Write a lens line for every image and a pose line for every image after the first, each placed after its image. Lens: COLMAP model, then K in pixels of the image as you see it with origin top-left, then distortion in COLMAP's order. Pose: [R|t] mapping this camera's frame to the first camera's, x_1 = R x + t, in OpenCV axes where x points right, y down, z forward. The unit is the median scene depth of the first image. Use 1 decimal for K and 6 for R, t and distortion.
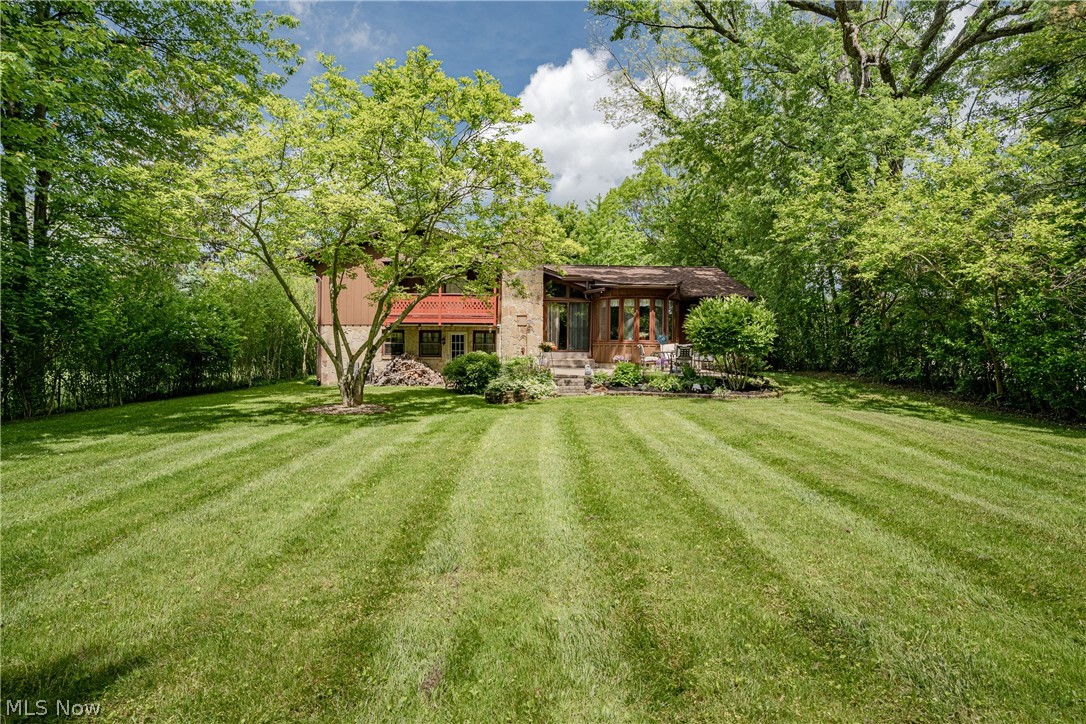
lens RADIAL K [[608.9, 0, 543.0], [0, 608.9, 362.0], [0, 0, 1]] dist [-0.000051, -0.000013]
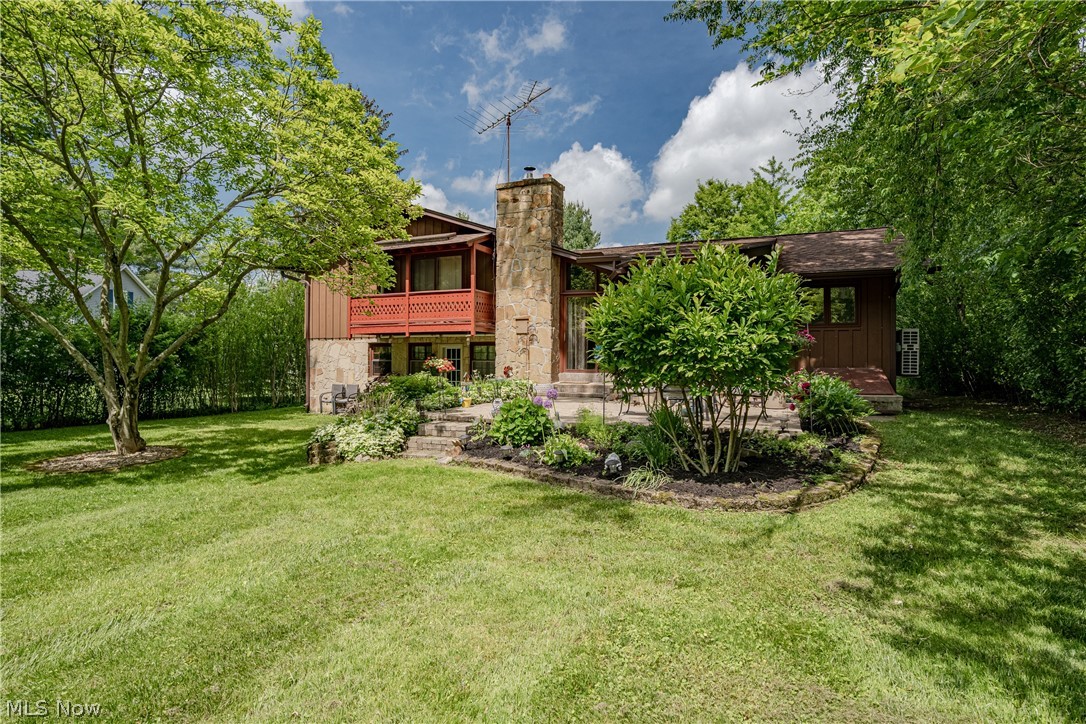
lens RADIAL K [[608.9, 0, 543.0], [0, 608.9, 362.0], [0, 0, 1]] dist [-0.000051, -0.000013]
pose [[0.905024, -0.004791, -0.425334, 0.272856], [-0.004591, 0.999768, -0.021030, -0.013562], [0.425336, 0.020986, 0.904792, 0.389634]]
